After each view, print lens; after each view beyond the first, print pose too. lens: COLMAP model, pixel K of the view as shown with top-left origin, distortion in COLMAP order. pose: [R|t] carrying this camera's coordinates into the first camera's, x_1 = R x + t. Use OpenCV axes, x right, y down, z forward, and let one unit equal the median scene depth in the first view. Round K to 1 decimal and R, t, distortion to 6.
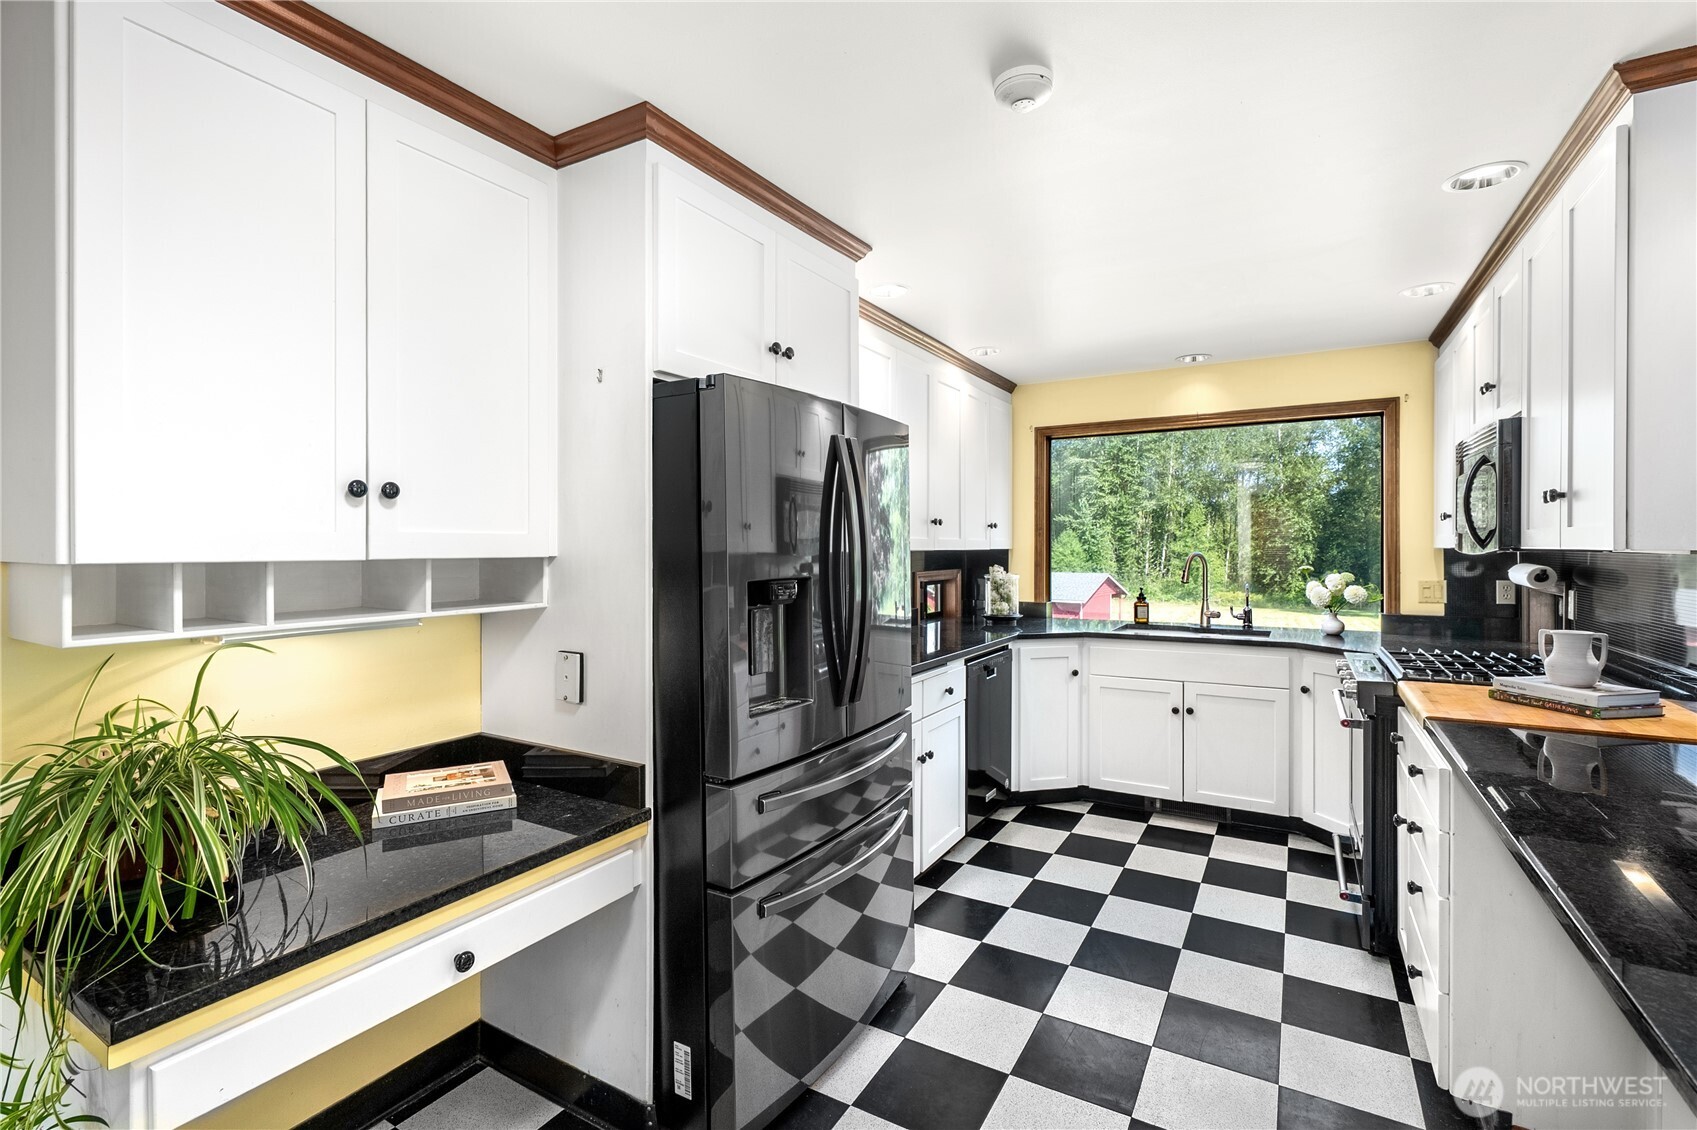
lens RADIAL K [[783.8, 0, 847.3], [0, 783.8, 548.7], [0, 0, 1]] dist [-0.006386, 0.002302]
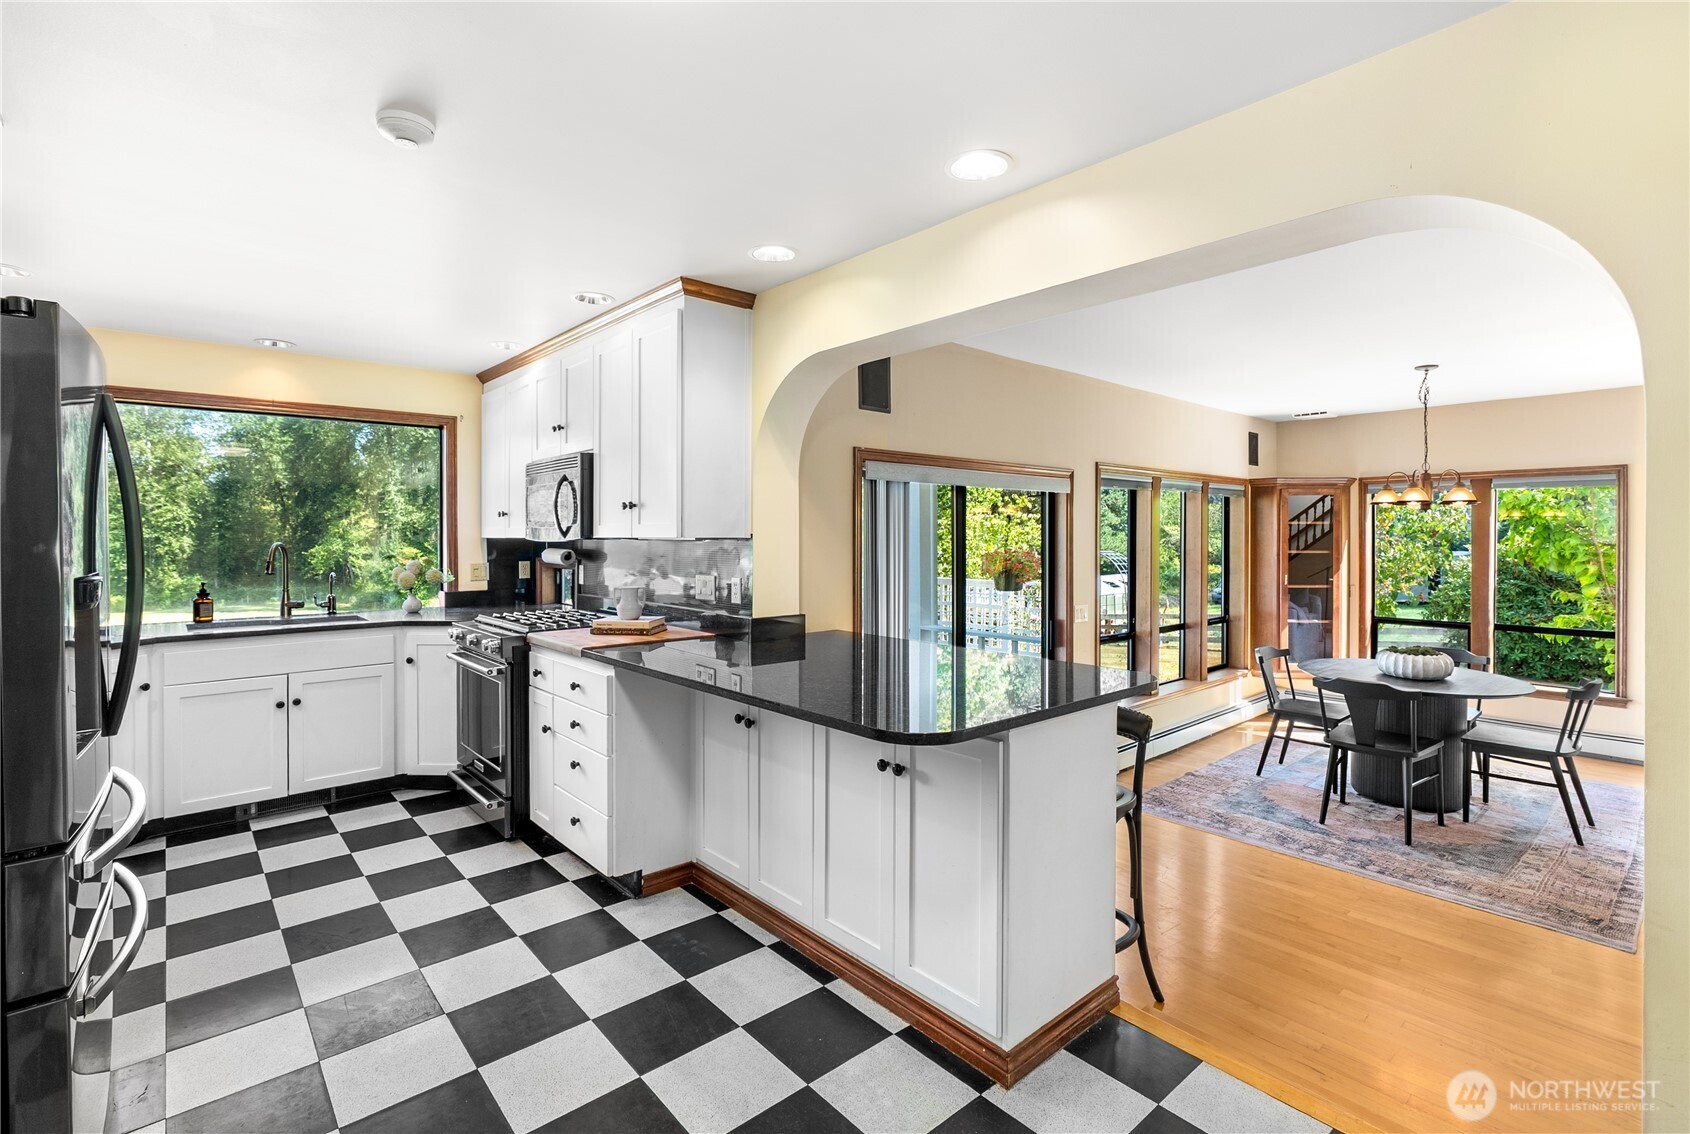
lens RADIAL K [[780.6, 0, 866.7], [0, 780.6, 535.8], [0, 0, 1]] dist [-0.006386, 0.002302]
pose [[0.284117, 0.001829, 0.958788, -0.310838], [0.003734, 0.999988, -0.003014, 0.001990], [-0.958782, 0.004436, 0.284106, 0.023284]]
